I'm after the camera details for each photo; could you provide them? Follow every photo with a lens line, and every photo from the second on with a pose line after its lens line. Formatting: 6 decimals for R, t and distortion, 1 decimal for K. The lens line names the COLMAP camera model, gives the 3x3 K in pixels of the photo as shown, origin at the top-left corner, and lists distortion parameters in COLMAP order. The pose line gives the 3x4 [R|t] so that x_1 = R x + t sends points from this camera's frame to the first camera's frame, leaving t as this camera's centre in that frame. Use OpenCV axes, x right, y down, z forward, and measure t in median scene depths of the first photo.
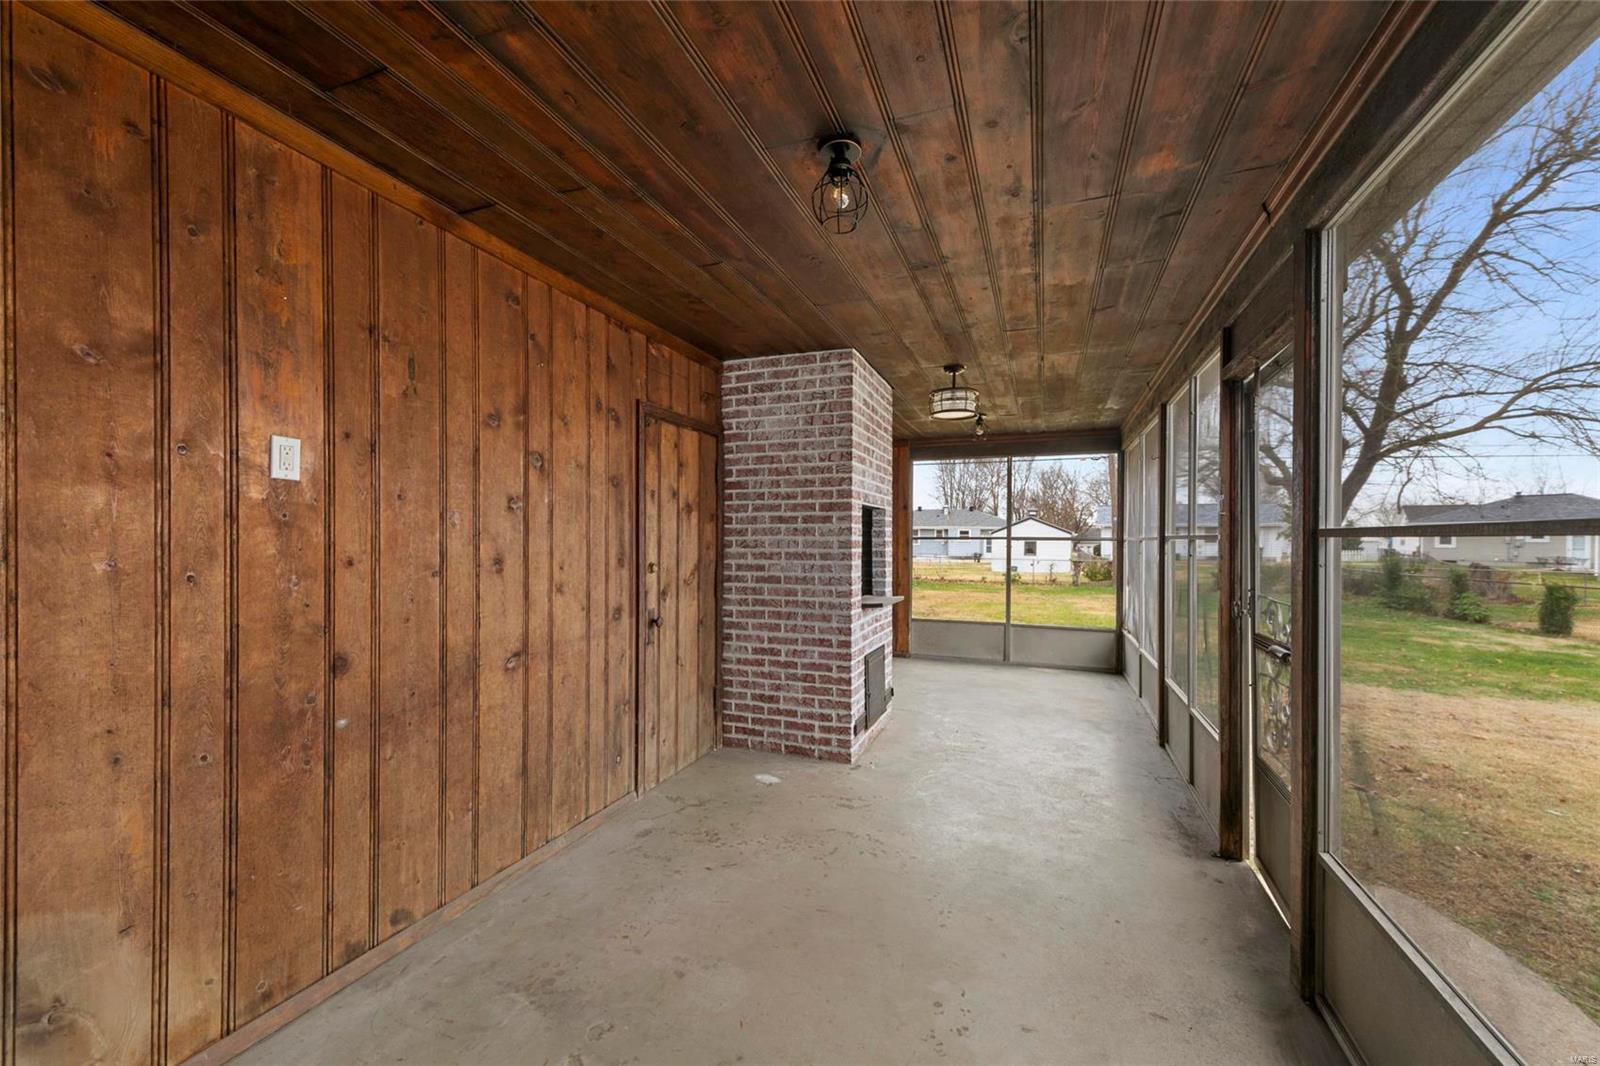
lens RADIAL K [[605.1, 0, 799.2], [0, 605.1, 541.9], [0, 0, 1]] dist [0.005739, -0.000147]
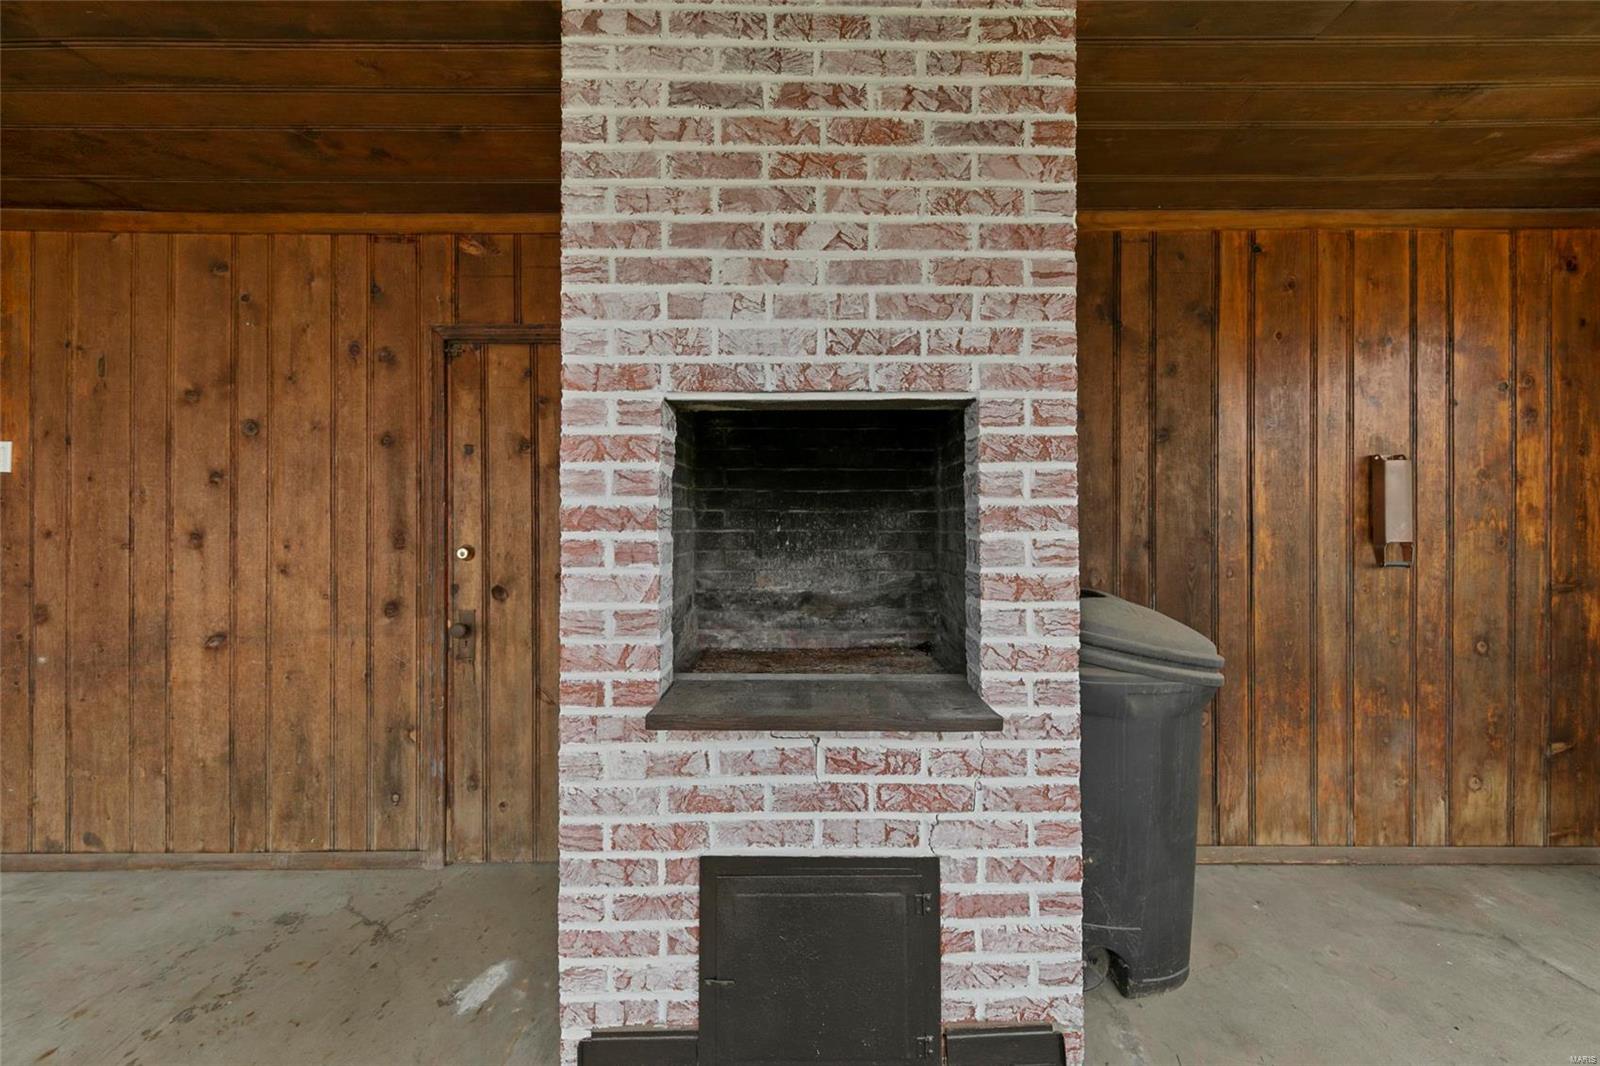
lens RADIAL K [[511.7, 0, 786.6], [0, 511.7, 514.6], [0, 0, 1]] dist [0.002765, 0.000151]
pose [[0.378749, -0.008931, -0.925456, 0.601025], [0.002568, 0.999960, -0.008600, 0.005269], [0.925496, 0.000881, 0.378756, 1.458461]]
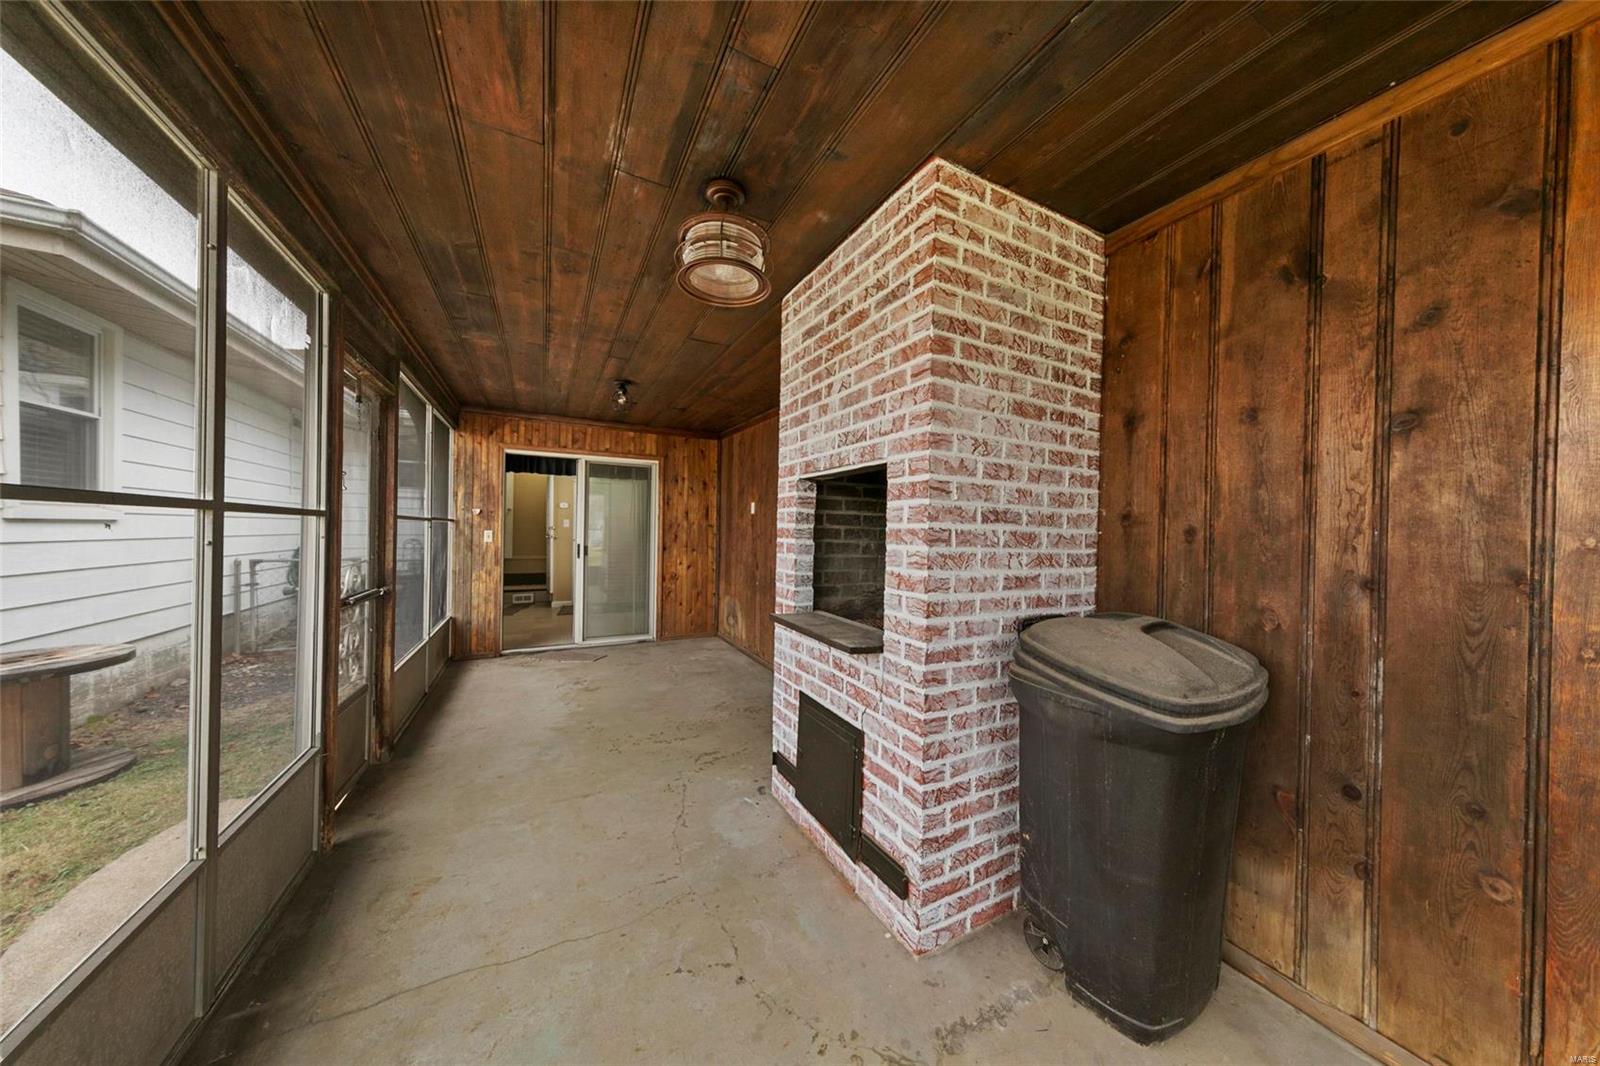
lens RADIAL K [[511.7, 0, 825.3], [0, 511.7, 528.9], [0, 0, 1]] dist [0.002765, 0.000151]
pose [[-0.631518, -0.016040, -0.775196, 0.868532], [-0.018577, 0.999812, -0.005554, 0.000518], [0.775139, 0.010894, -0.631697, 2.176560]]
